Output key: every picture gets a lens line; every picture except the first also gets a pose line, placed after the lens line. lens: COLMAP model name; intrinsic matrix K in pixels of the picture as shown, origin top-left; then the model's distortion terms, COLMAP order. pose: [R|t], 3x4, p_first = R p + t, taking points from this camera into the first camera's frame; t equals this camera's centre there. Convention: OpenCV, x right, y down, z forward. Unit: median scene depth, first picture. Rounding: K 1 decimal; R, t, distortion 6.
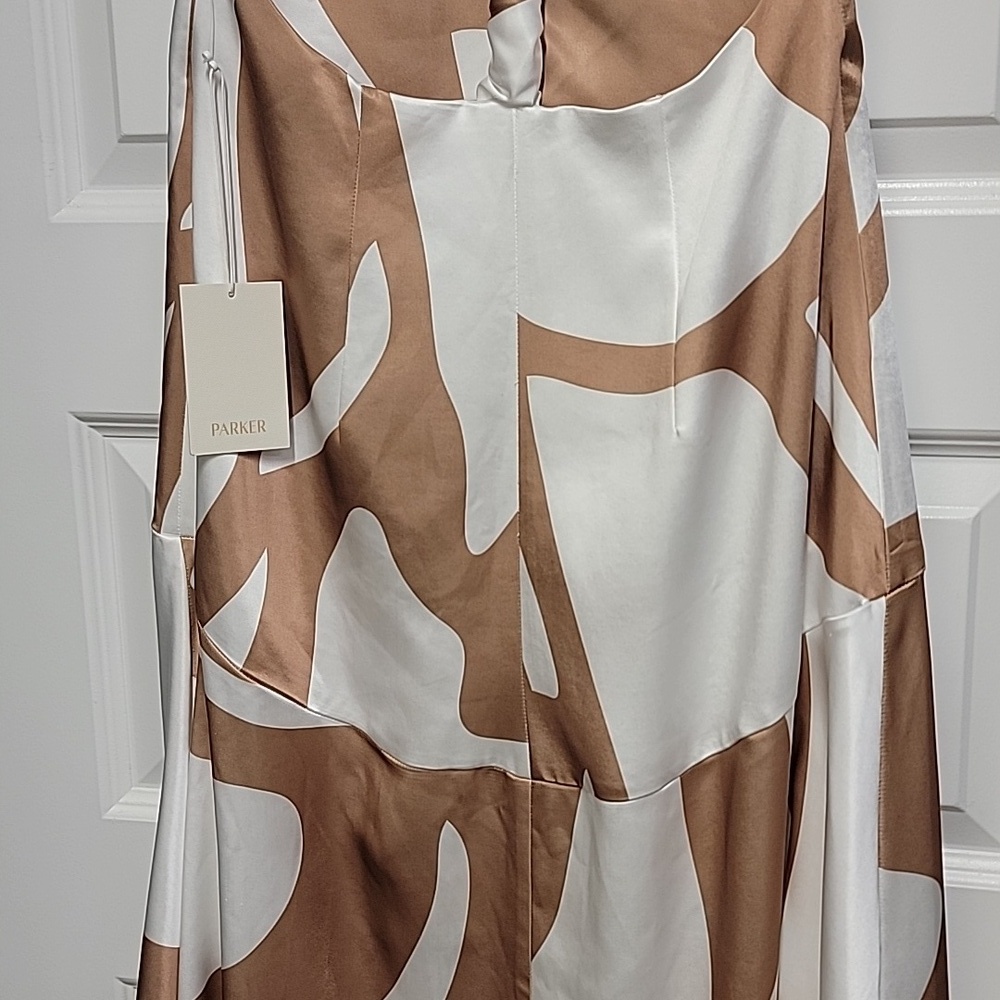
lens RADIAL K [[1184.8, 0, 500.0], [0, 1184.8, 500.0], [0, 0, 1]] dist [0.056966, -0.062889]
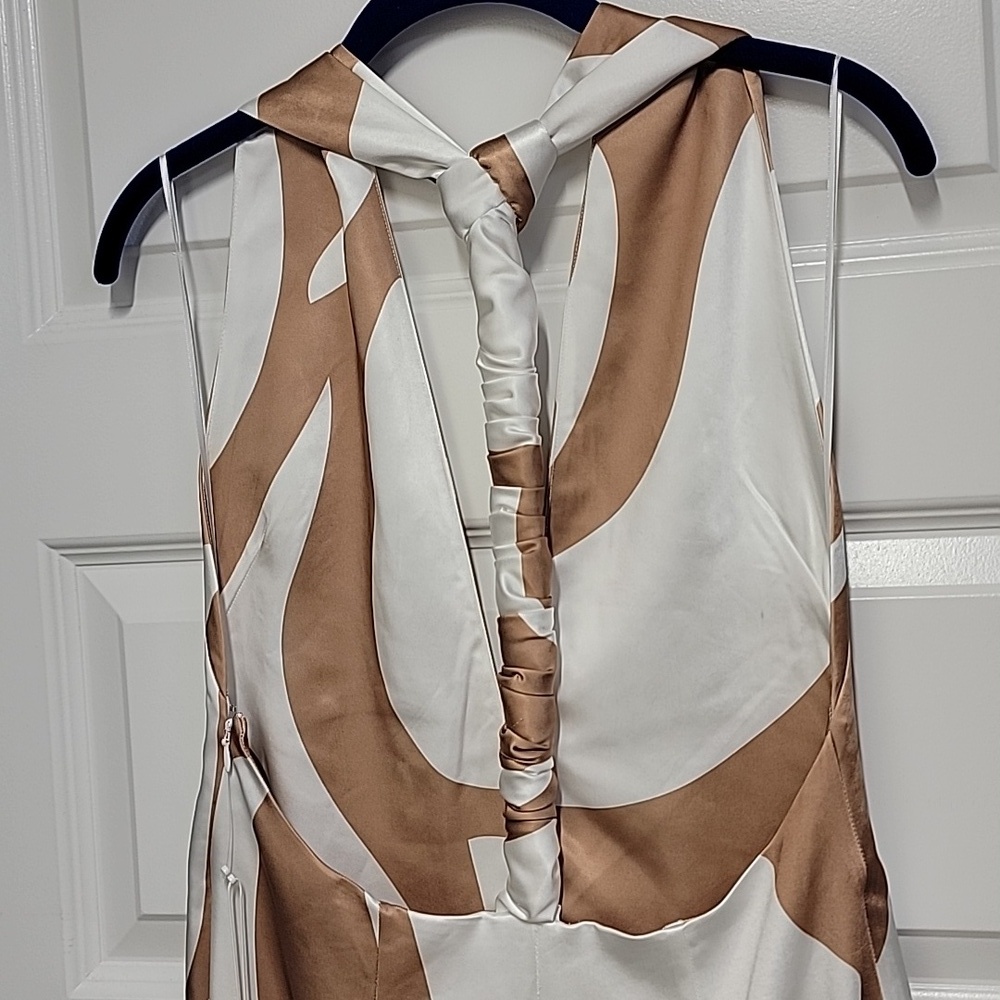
lens RADIAL K [[1184.8, 0, 500.0], [0, 1184.8, 500.0], [0, 0, 1]] dist [0.056966, -0.062889]
pose [[0.998739, -0.041418, -0.028362, 0.026140], [0.036447, 0.986821, -0.157655, -0.517802], [0.034518, 0.156422, 0.987087, -0.028221]]
